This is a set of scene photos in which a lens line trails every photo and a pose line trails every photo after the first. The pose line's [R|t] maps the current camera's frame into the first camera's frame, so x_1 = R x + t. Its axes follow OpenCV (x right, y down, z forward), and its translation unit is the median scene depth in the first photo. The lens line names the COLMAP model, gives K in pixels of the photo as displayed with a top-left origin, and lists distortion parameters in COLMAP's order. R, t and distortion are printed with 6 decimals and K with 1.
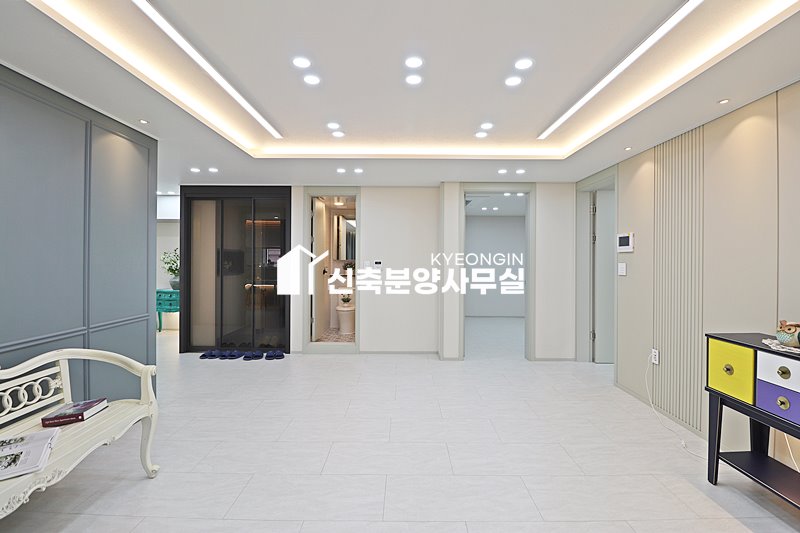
lens RADIAL K [[369.0, 0, 403.1], [0, 369.0, 260.1], [0, 0, 1]] dist [-0.000242, -0.012267]
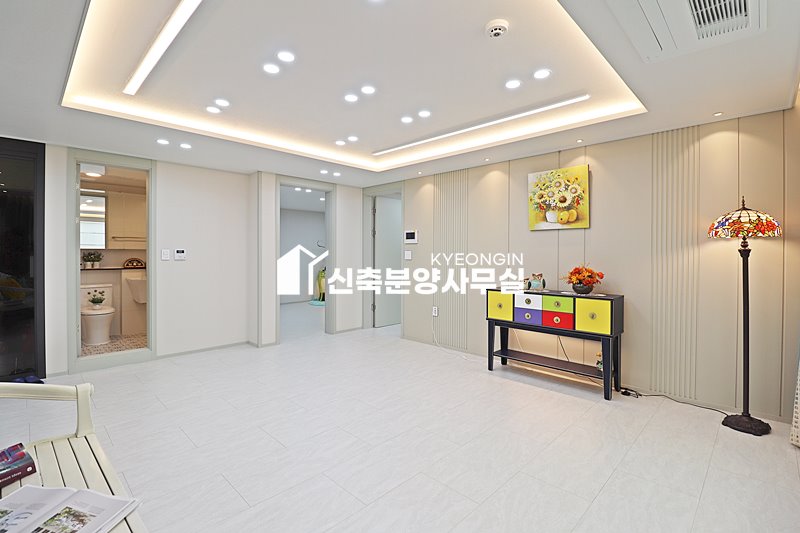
lens RADIAL K [[373.4, 0, 401.4], [0, 373.4, 256.5], [0, 0, 1]] dist [0.001499, -0.013367]
pose [[0.698121, -0.008724, 0.715927, -0.458347], [0.000439, 0.999931, 0.011757, 0.012315], [-0.715980, -0.007894, 0.698076, 0.010877]]
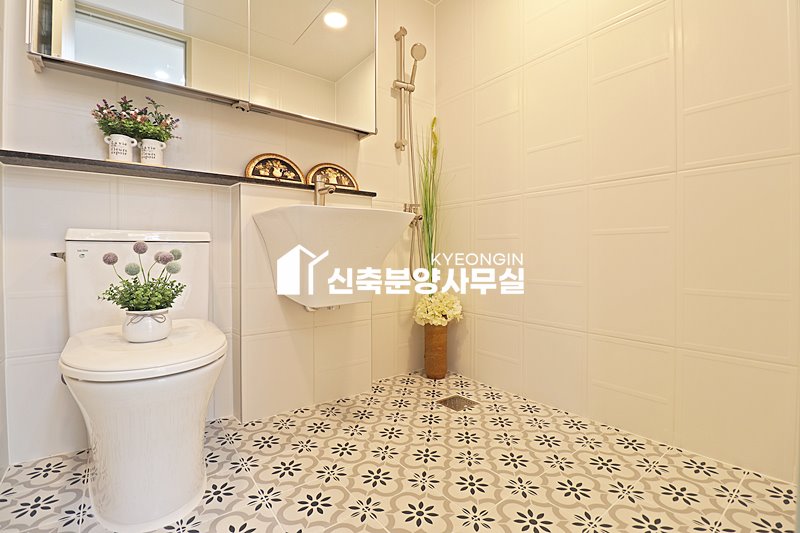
lens RADIAL K [[373.4, 0, 401.4], [0, 373.4, 256.5], [0, 0, 1]] dist [0.001499, -0.013367]
pose [[0.793359, -0.013187, 0.608612, -0.285048], [0.006325, 0.999890, 0.013419, 0.155442], [-0.608722, -0.006797, 0.793355, 1.404071]]
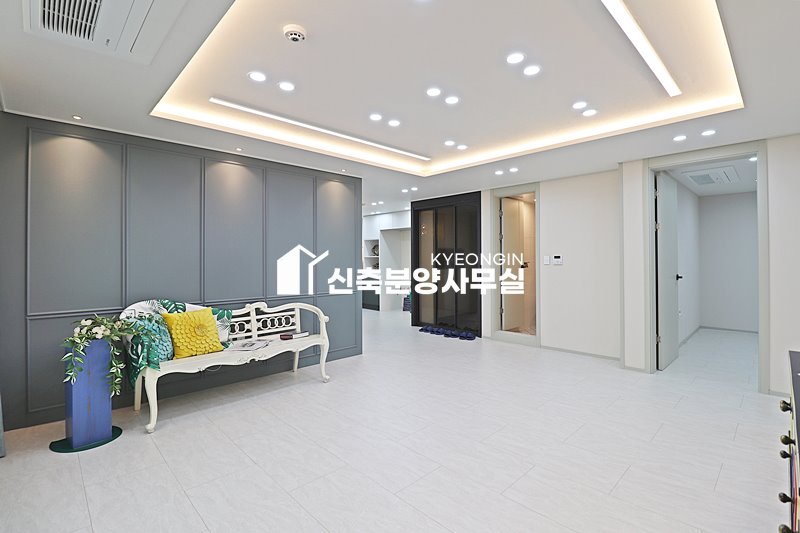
lens RADIAL K [[373.4, 0, 401.4], [0, 373.4, 256.5], [0, 0, 1]] dist [0.001499, -0.013367]
pose [[0.698383, -0.014182, -0.715584, 0.478007], [0.007543, 0.999894, -0.012456, 0.020186], [0.715684, 0.003301, 0.698416, 0.023924]]
